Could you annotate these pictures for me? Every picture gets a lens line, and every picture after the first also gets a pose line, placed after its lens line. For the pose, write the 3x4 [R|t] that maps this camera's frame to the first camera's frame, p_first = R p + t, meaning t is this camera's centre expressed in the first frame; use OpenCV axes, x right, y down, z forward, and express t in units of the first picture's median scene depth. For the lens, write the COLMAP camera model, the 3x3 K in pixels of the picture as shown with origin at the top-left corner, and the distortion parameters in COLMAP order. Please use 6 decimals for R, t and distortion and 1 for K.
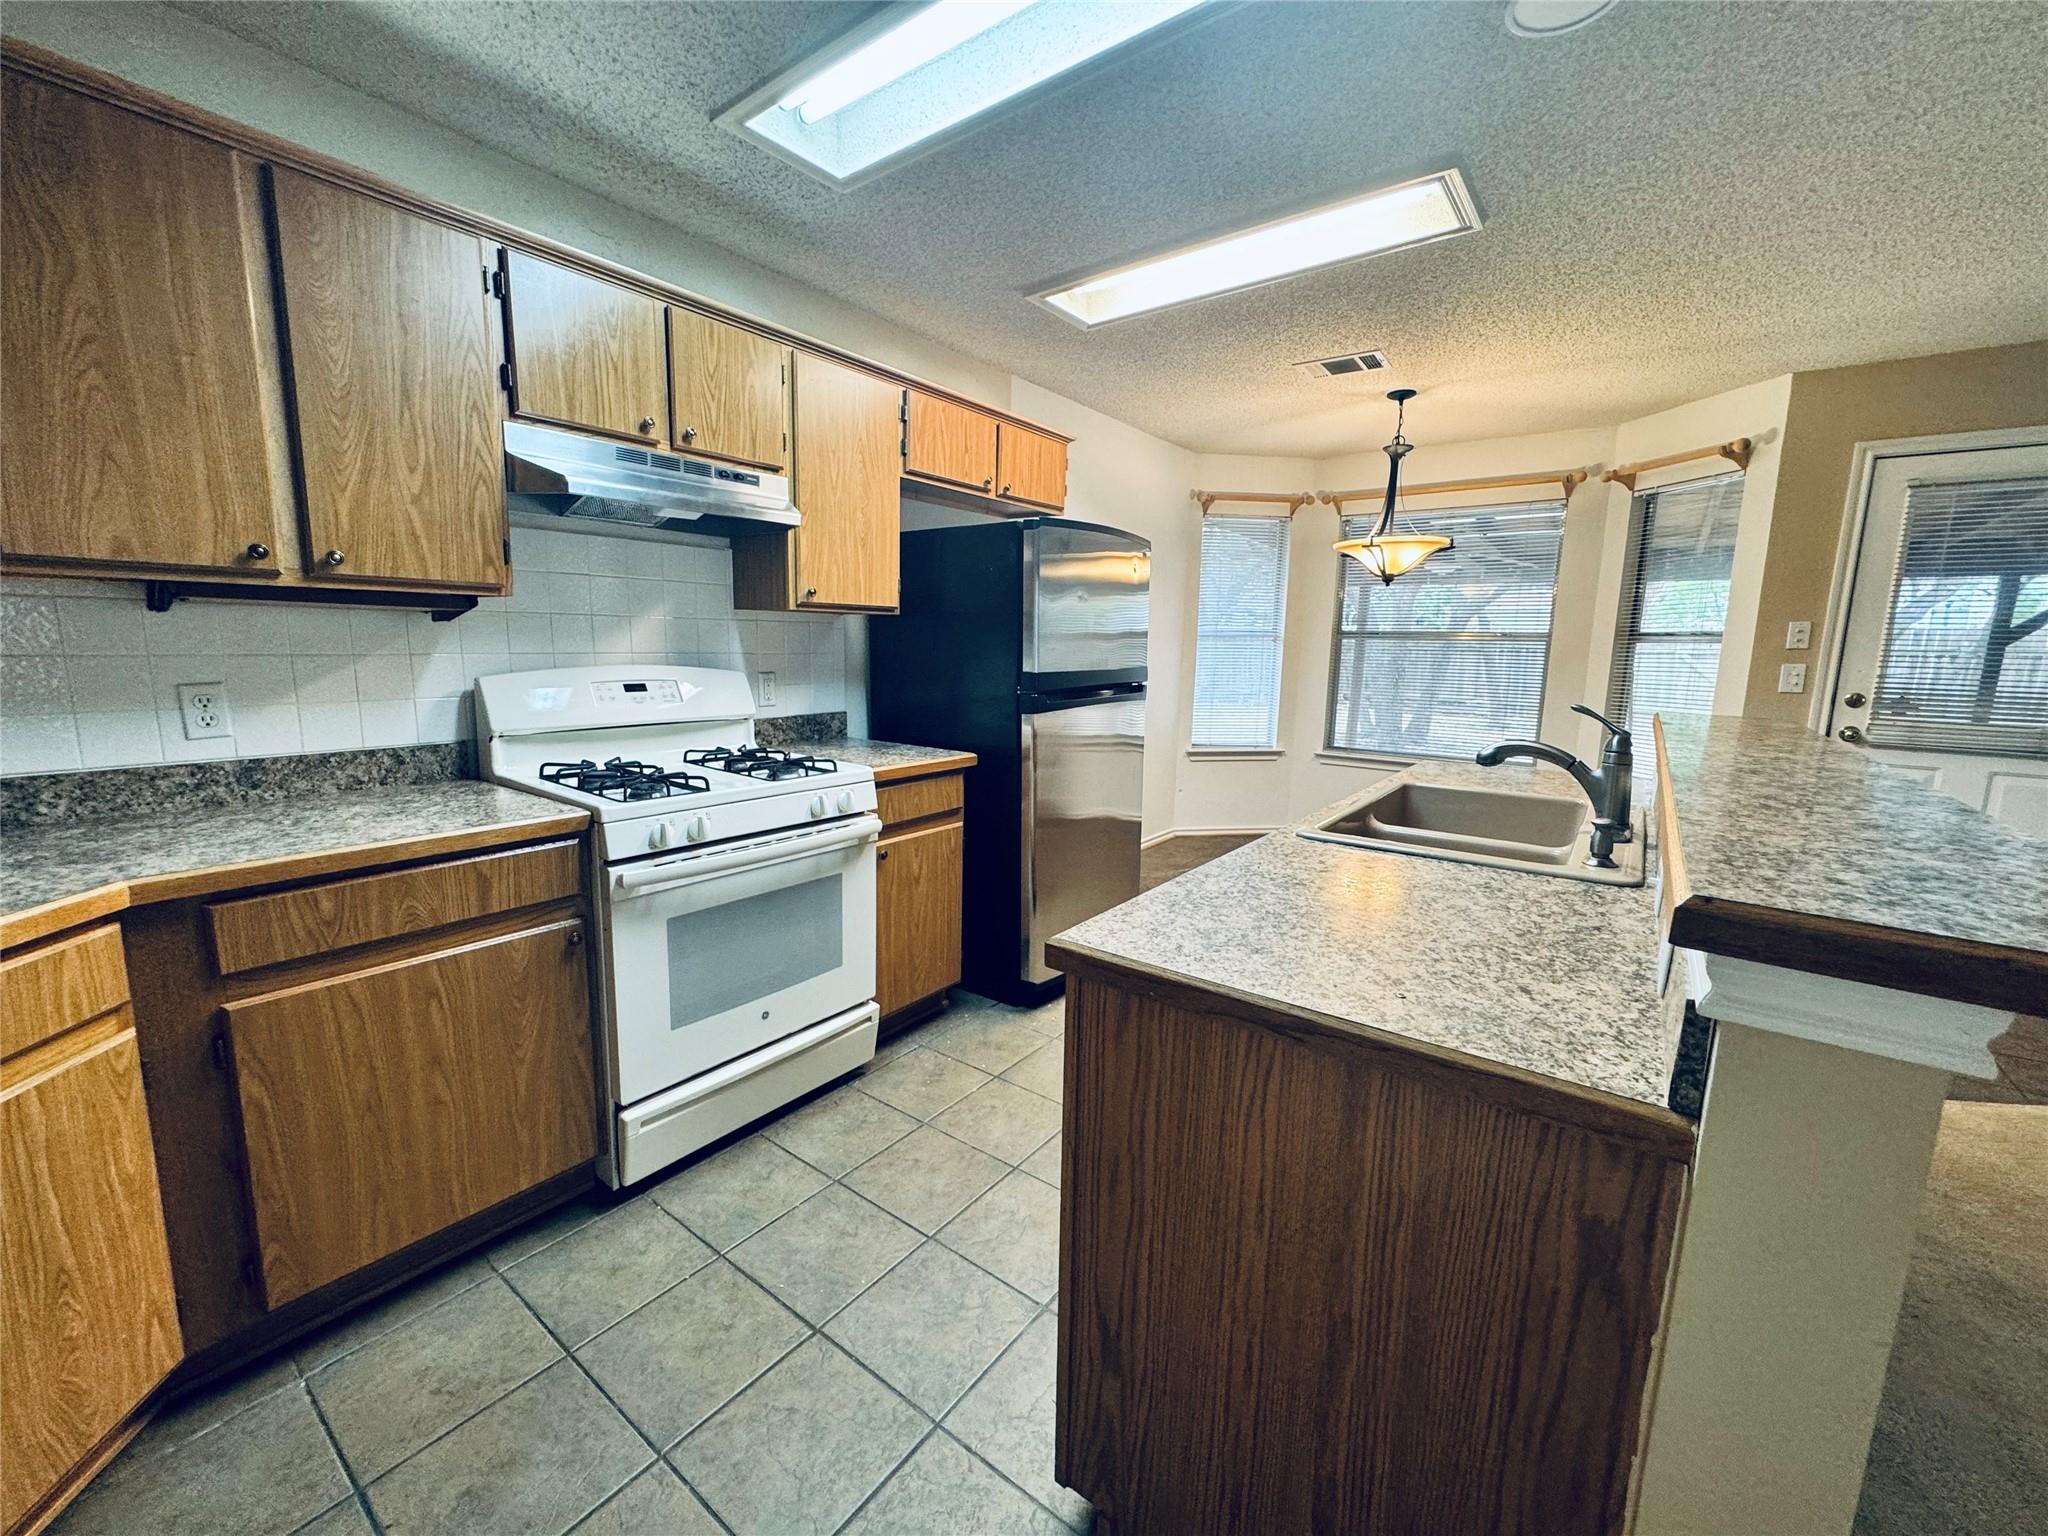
lens RADIAL K [[813.7, 0, 1020.0], [0, 813.7, 766.0], [0, 0, 1]] dist [-0.014137, 0.000618]
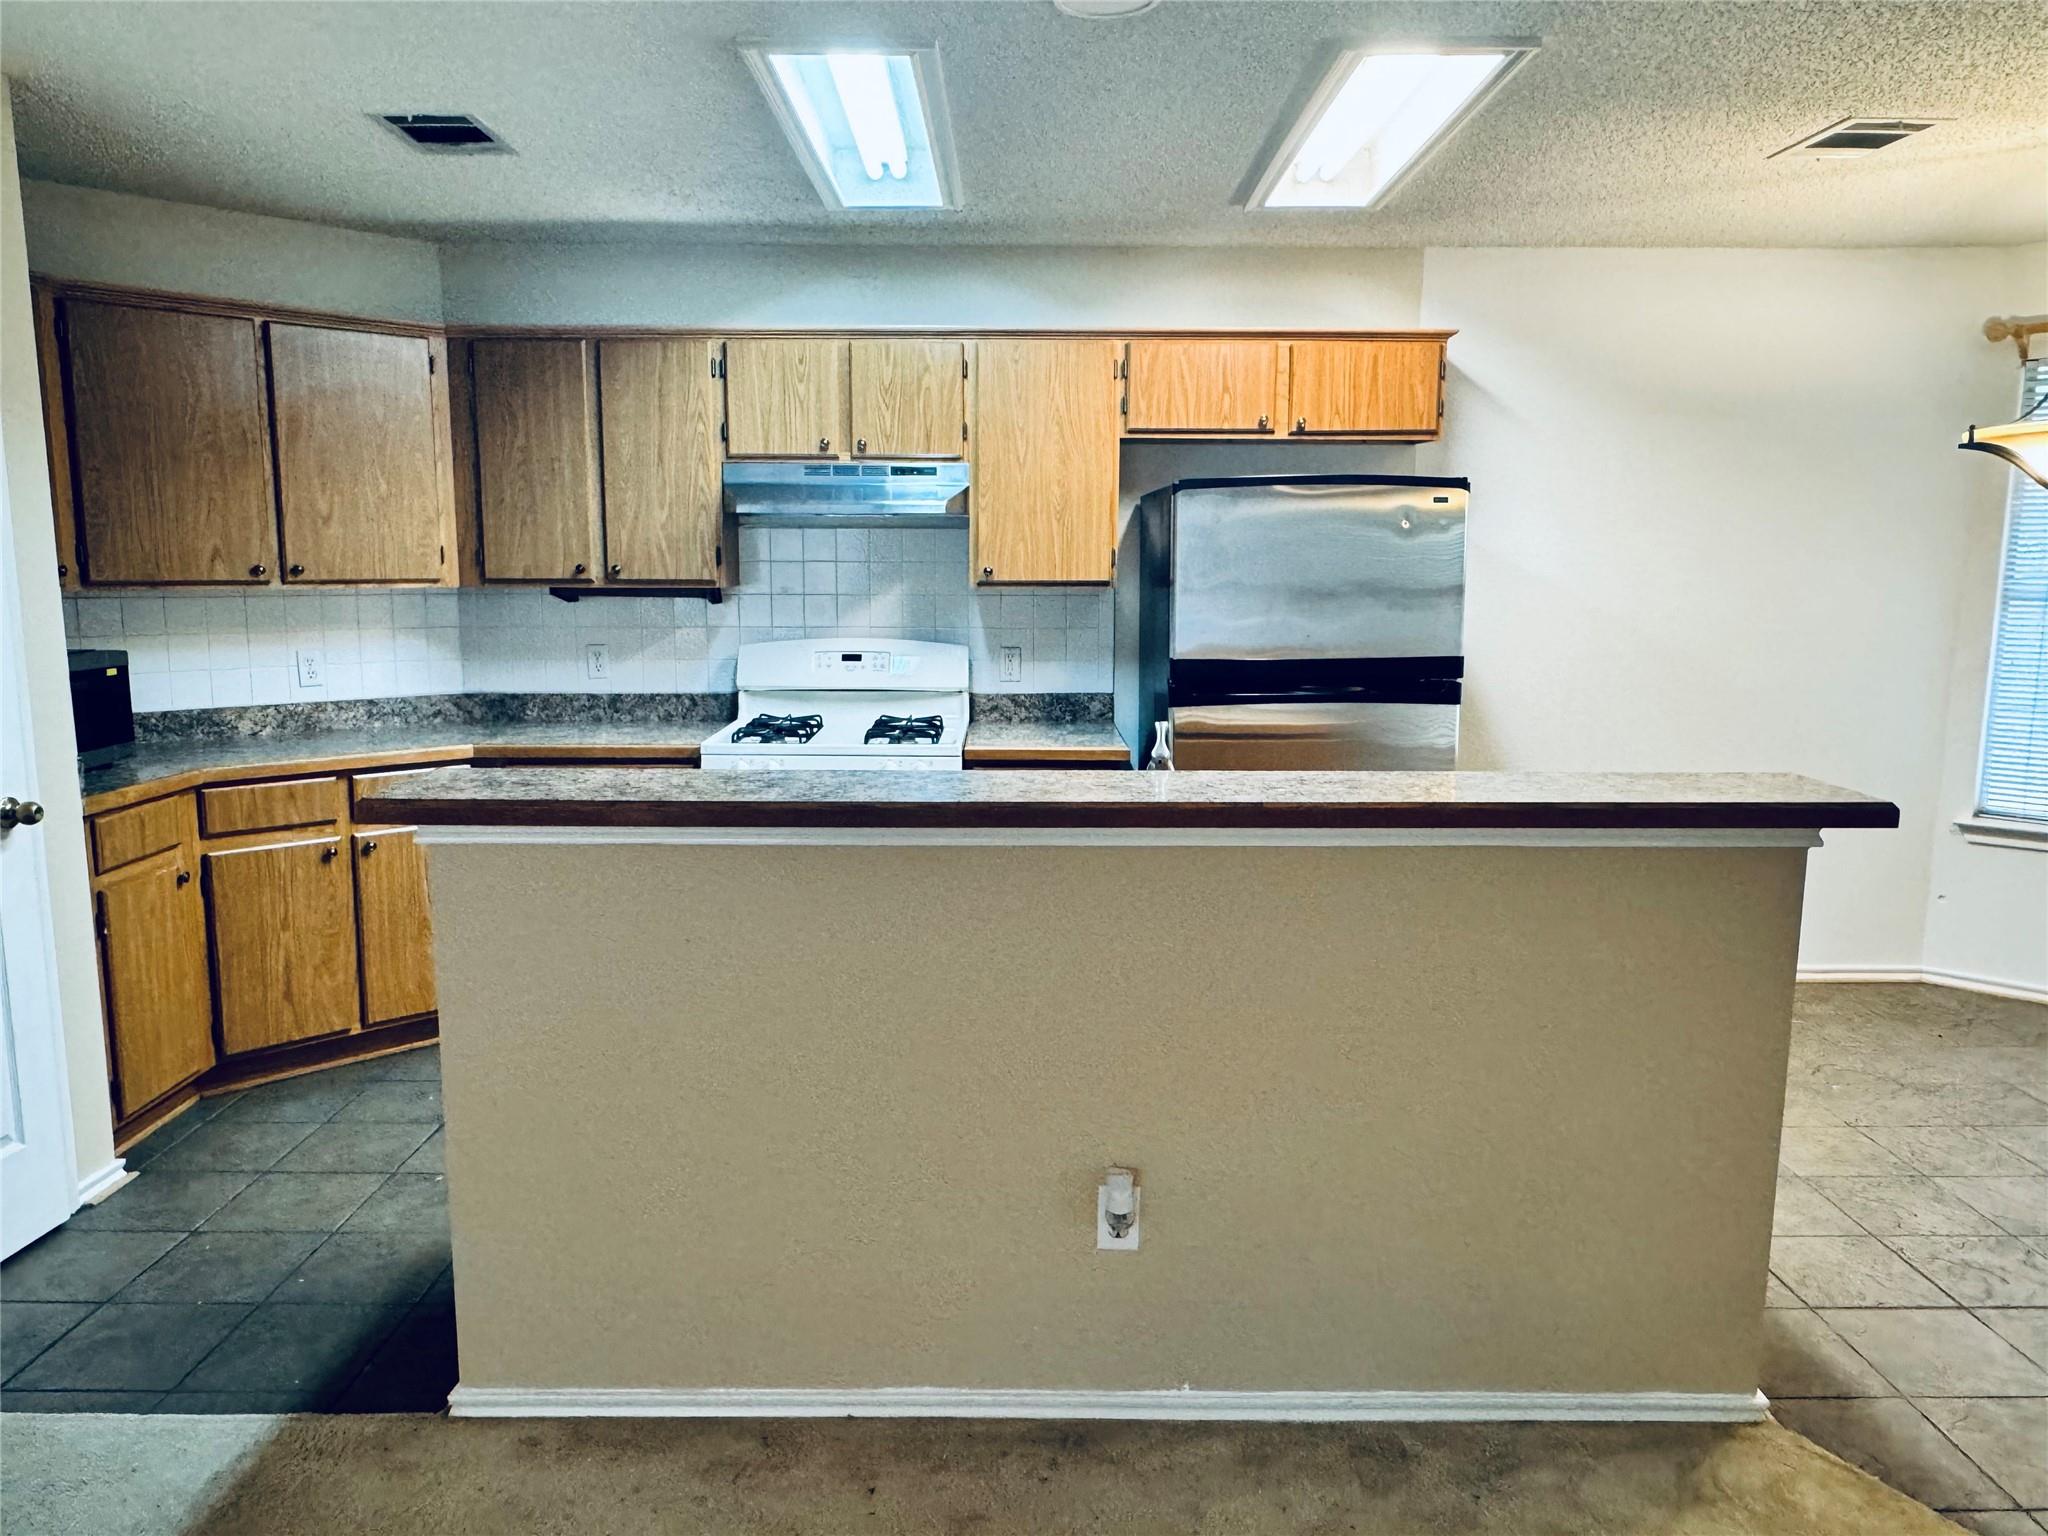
lens RADIAL K [[1450.9, 0, 1016.9], [0, 1450.9, 757.2], [0, 0, 1]] dist [-0.019361, 0.000513]
pose [[0.601684, 0.091430, -0.793484, 1.451260], [-0.113258, 0.993155, 0.028556, -0.045332], [0.790664, 0.072687, 0.607920, -0.067881]]
